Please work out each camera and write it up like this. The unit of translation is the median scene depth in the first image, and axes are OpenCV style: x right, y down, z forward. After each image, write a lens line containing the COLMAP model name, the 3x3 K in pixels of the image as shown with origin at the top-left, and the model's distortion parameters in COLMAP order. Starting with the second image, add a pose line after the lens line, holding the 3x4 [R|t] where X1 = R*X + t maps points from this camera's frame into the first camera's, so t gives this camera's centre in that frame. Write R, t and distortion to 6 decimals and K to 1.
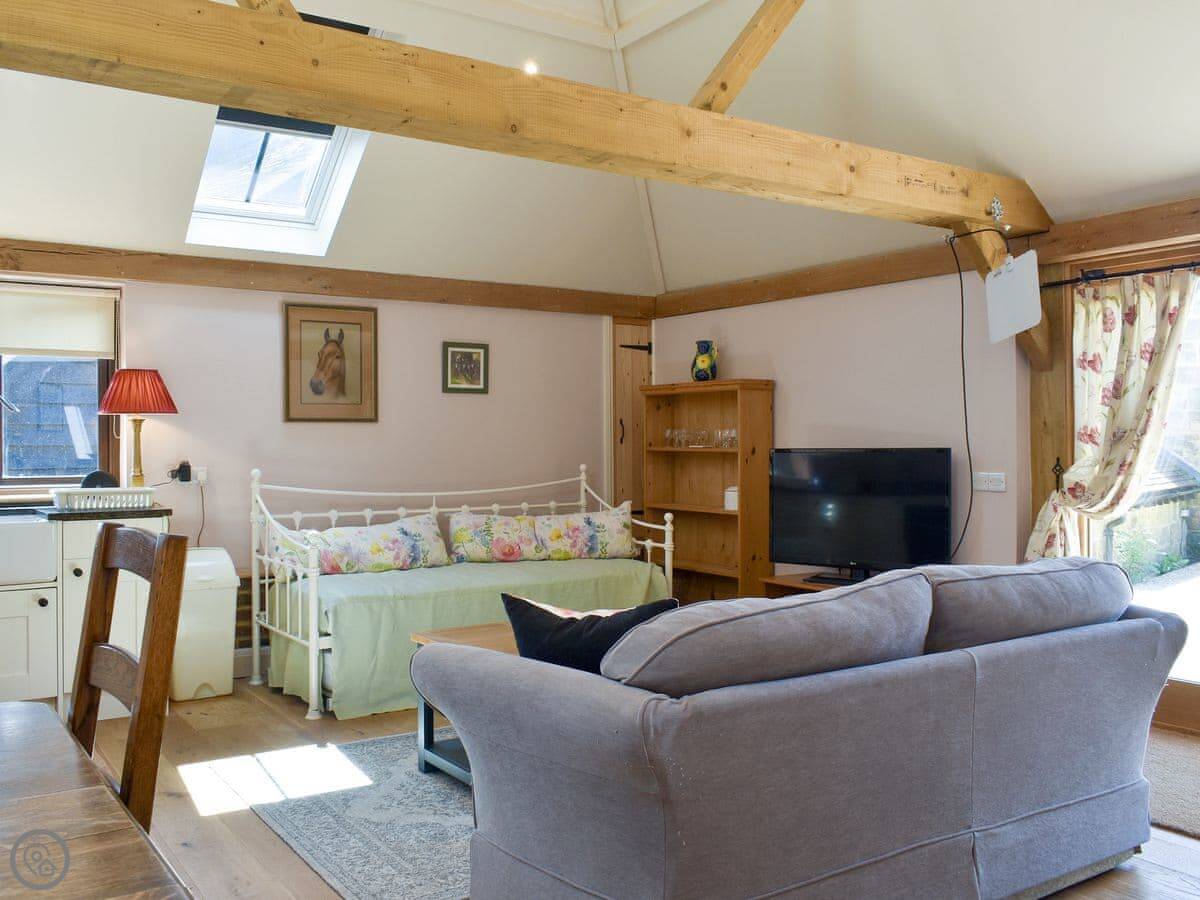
lens RADIAL K [[1059.2, 0, 600.0], [0, 1059.2, 450.0], [0, 0, 1]] dist [-0.008619, -0.005959]
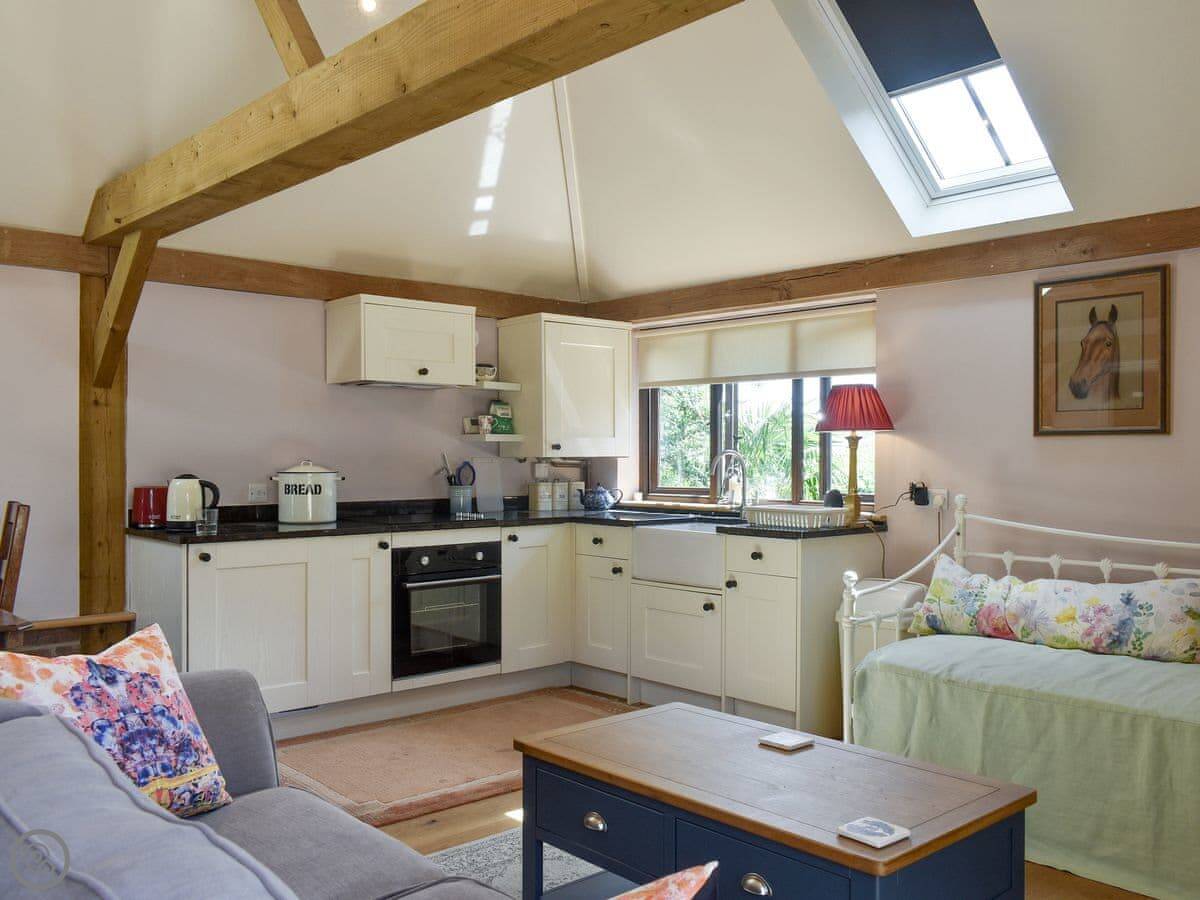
lens RADIAL K [[1059.2, 0, 600.0], [0, 1059.2, 450.0], [0, 0, 1]] dist [-0.008619, -0.005959]
pose [[0.150282, -0.001333, -0.988642, 0.429193], [-0.010480, 0.999941, -0.002941, -0.010858], [0.988588, 0.010803, 0.150259, 0.579567]]
